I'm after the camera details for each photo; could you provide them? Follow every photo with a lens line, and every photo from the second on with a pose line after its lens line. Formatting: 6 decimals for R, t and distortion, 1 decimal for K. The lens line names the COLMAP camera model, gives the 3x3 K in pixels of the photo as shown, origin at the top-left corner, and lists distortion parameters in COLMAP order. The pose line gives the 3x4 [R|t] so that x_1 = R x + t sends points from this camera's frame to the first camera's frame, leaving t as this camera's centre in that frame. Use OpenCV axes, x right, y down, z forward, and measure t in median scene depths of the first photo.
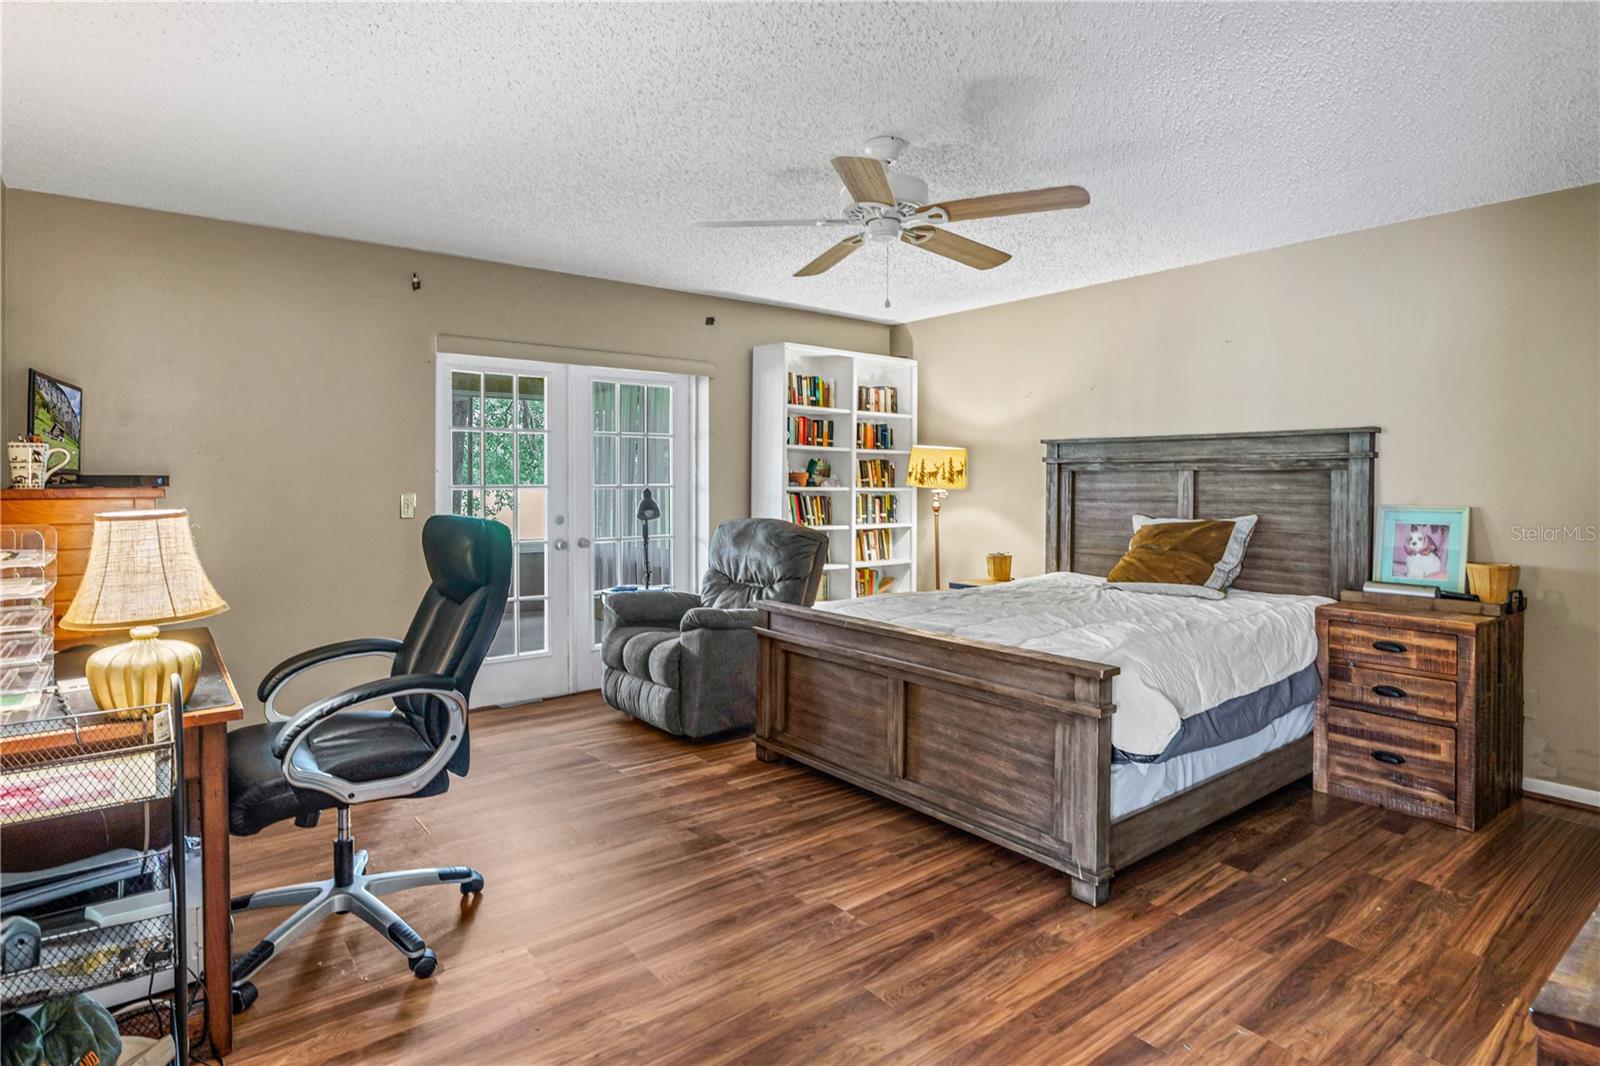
lens RADIAL K [[837.8, 0, 746.5], [0, 837.8, 490.2], [0, 0, 1]] dist [-0.007361, 0.001100]
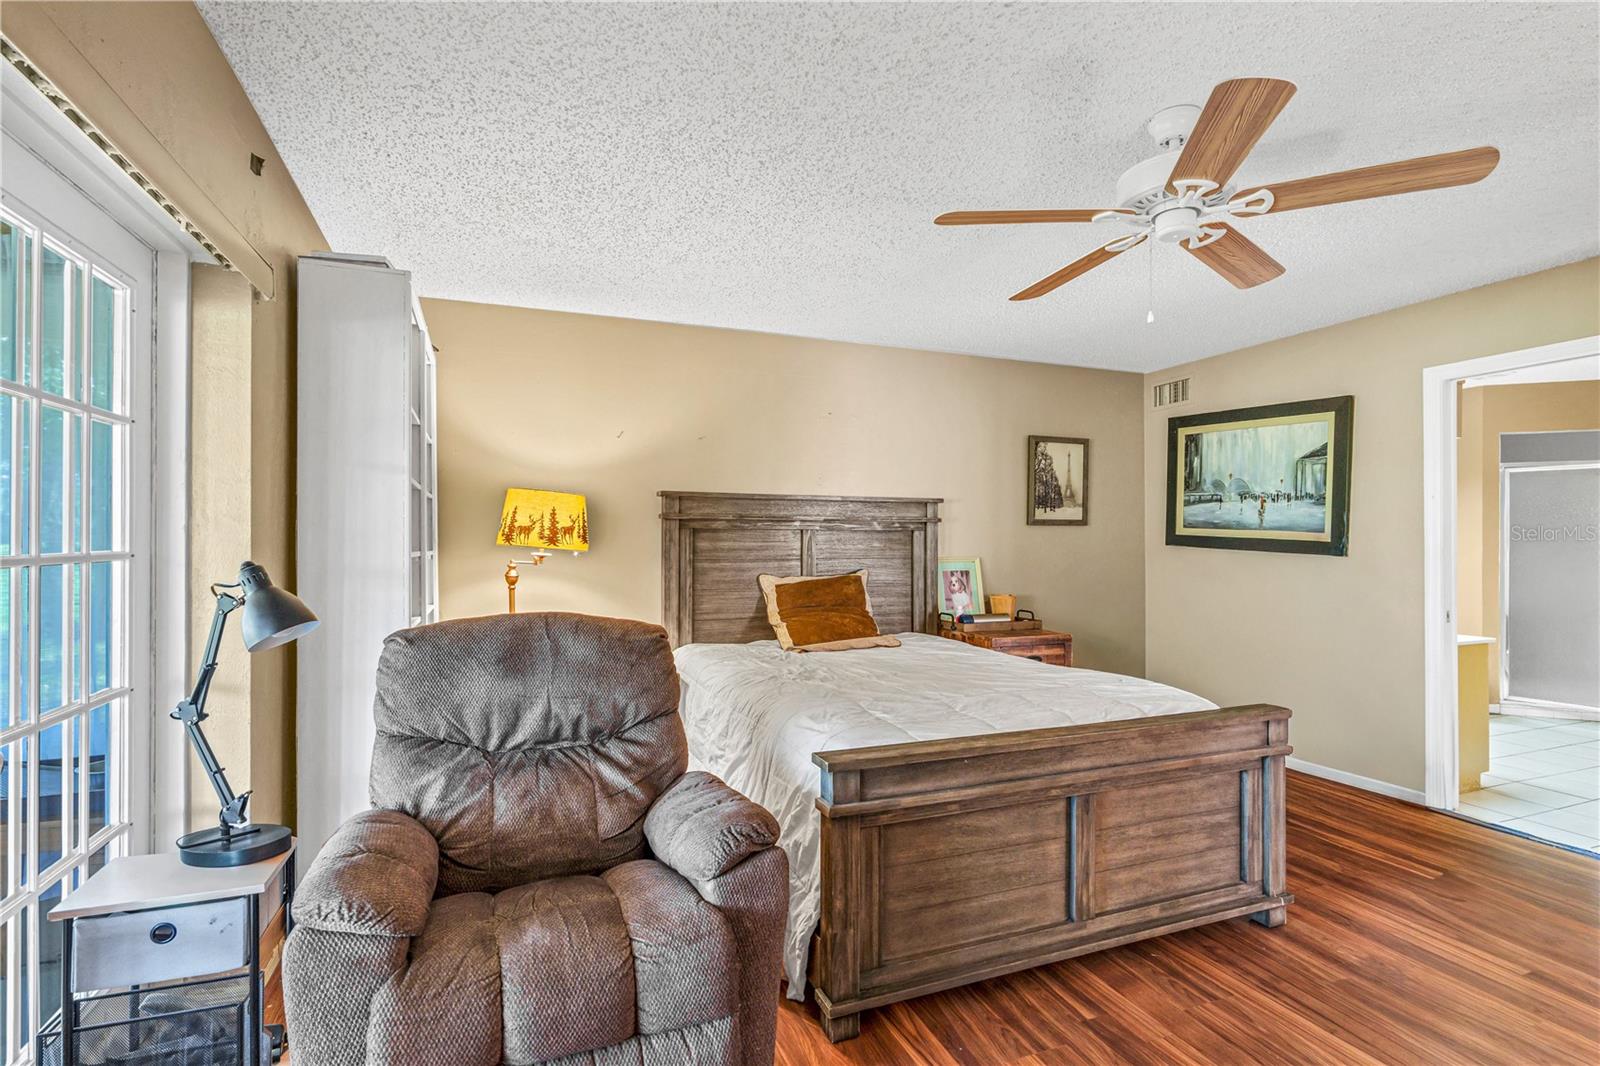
lens RADIAL K [[769.1, 0, 800.8], [0, 769.1, 542.8], [0, 0, 1]] dist [-0.002350, 0.000036]
pose [[0.262677, -0.004897, 0.964871, -0.384545], [0.011079, 0.999937, 0.002059, -0.008583], [-0.964820, 0.010149, 0.262715, 0.707092]]
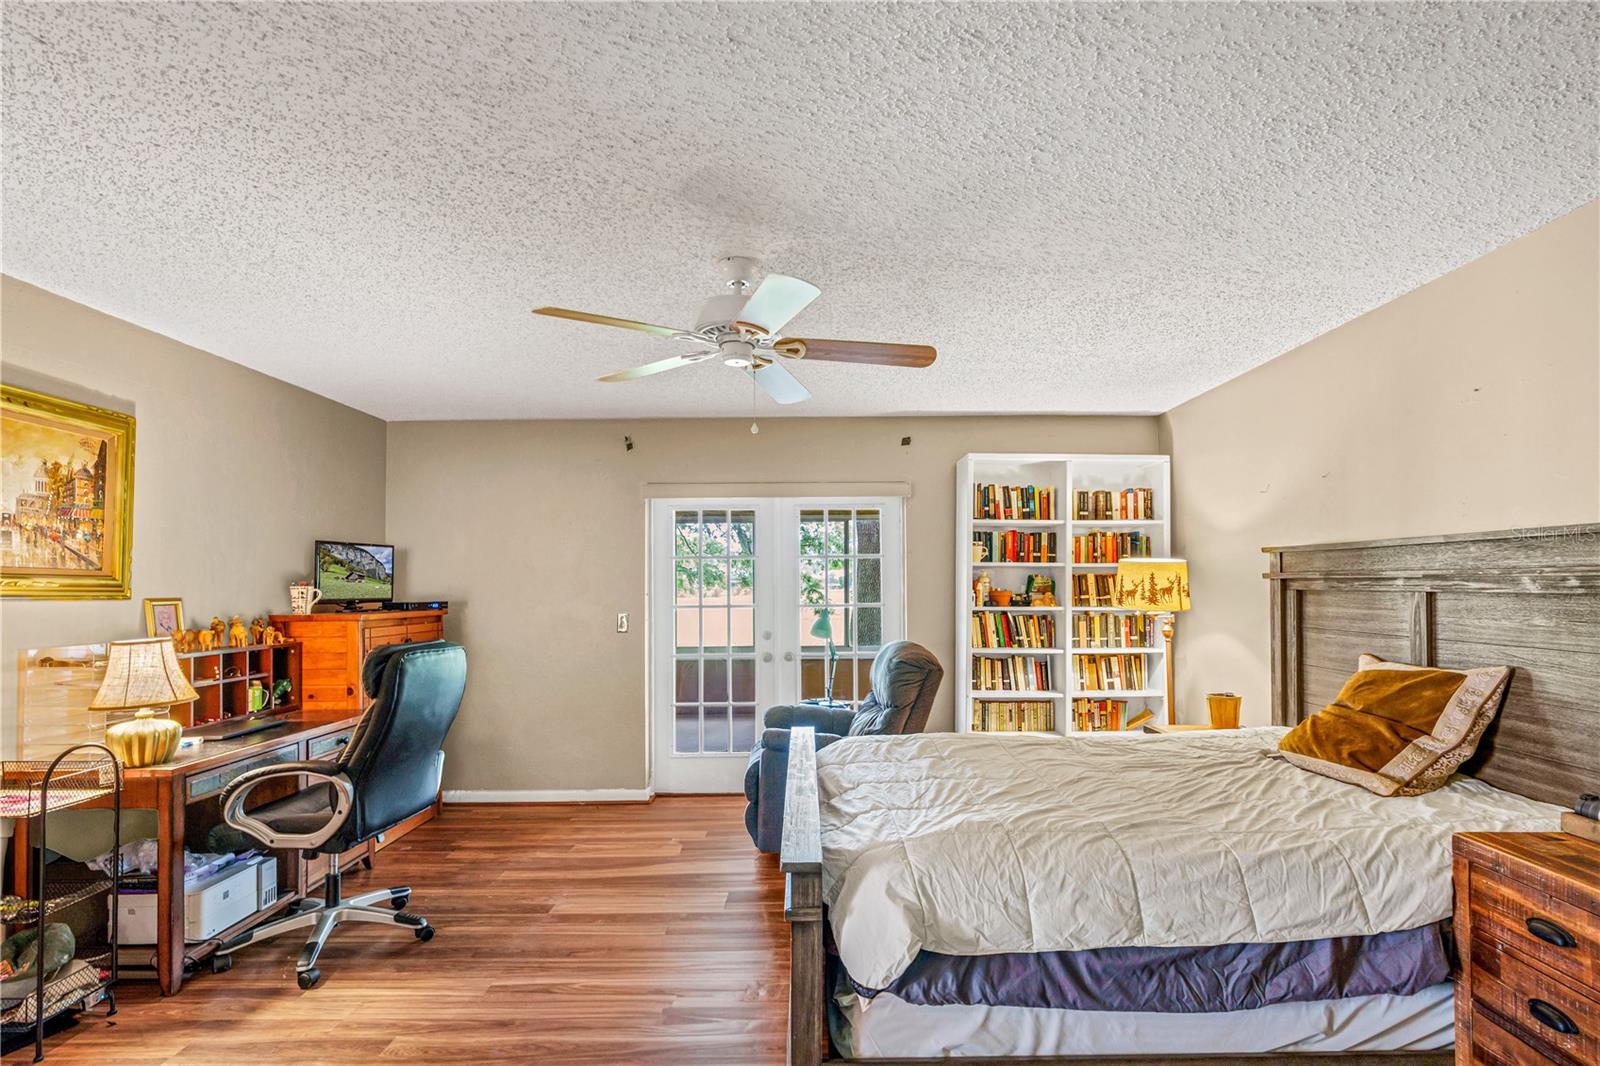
lens RADIAL K [[769.1, 0, 824.2], [0, 769.1, 571.5], [0, 0, 1]] dist [-0.002350, 0.000036]
pose [[0.810418, -0.018394, -0.585564, 0.468557], [0.002699, 0.999614, -0.027665, -0.022467], [0.585846, 0.020840, 0.810154, 0.217802]]
